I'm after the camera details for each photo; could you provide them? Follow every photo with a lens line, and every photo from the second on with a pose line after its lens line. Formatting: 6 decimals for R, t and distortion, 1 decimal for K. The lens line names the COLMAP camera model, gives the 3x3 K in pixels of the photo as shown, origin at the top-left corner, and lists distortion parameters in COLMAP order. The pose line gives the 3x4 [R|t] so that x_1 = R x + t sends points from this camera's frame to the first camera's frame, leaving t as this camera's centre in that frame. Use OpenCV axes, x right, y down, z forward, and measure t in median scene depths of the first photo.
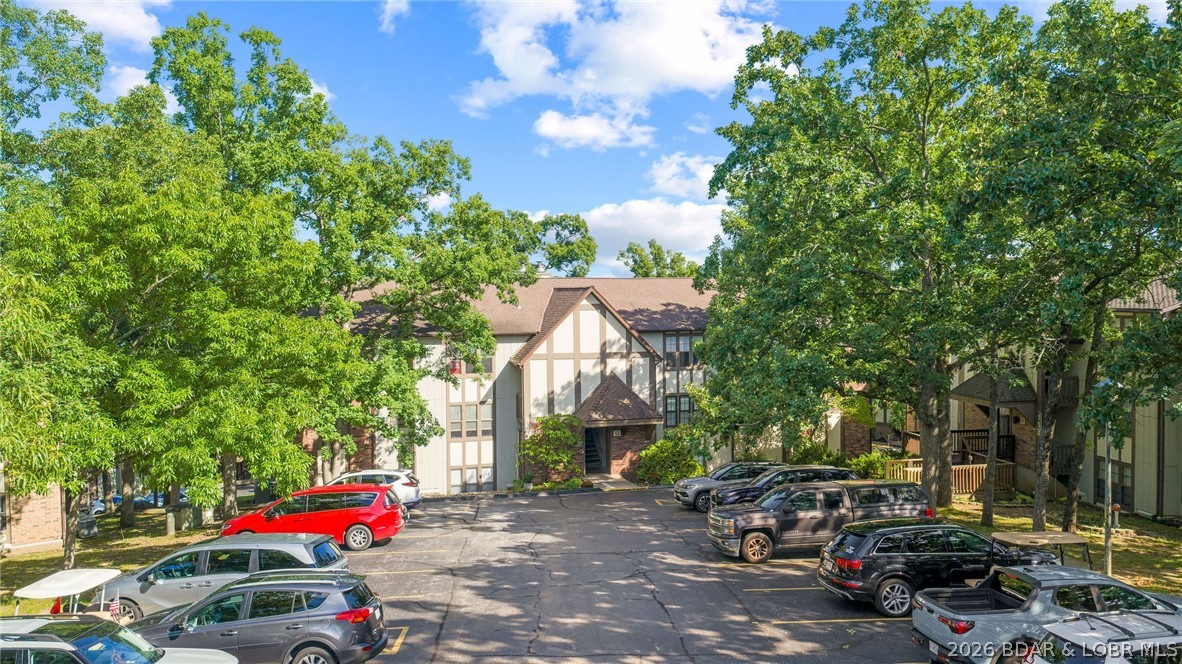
lens RADIAL K [[957.5, 0, 593.9], [0, 957.5, 334.2], [0, 0, 1]] dist [-0.000098, -0.002133]
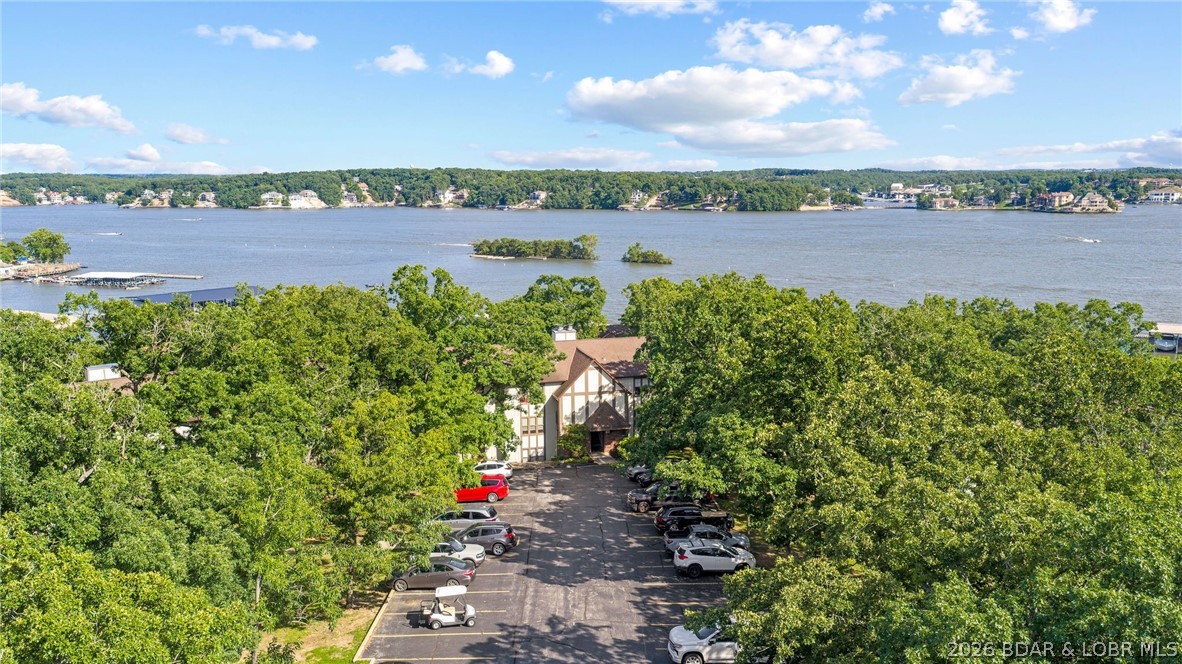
lens RADIAL K [[957.5, 0, 589.2], [0, 957.5, 330.8], [0, 0, 1]] dist [-0.000098, -0.002133]
pose [[0.998641, 0.007600, -0.051558, 0.087302], [-0.001545, 0.993191, 0.116485, -0.331516], [0.052093, -0.116247, 0.991853, -0.920891]]
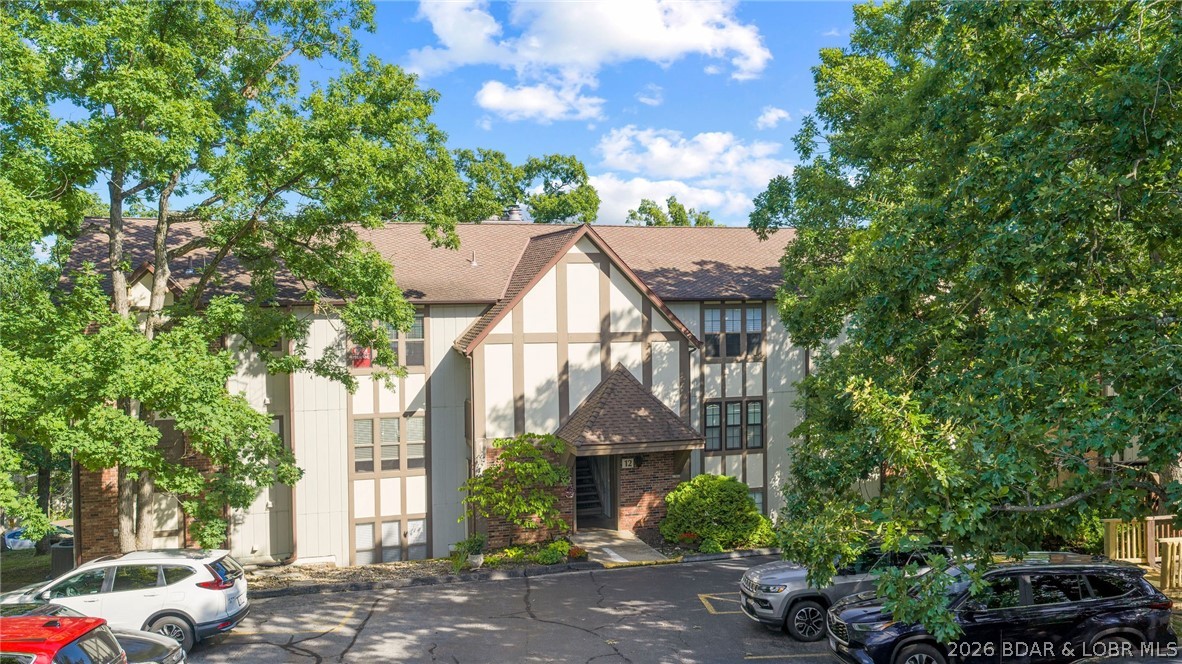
lens RADIAL K [[957.5, 0, 591.7], [0, 957.5, 331.3], [0, 0, 1]] dist [-0.000098, -0.002133]
pose [[0.999945, -0.001497, -0.010387, 0.007585], [0.001458, 0.999992, -0.003788, 0.020945], [0.010393, 0.003772, 0.999939, 0.388889]]
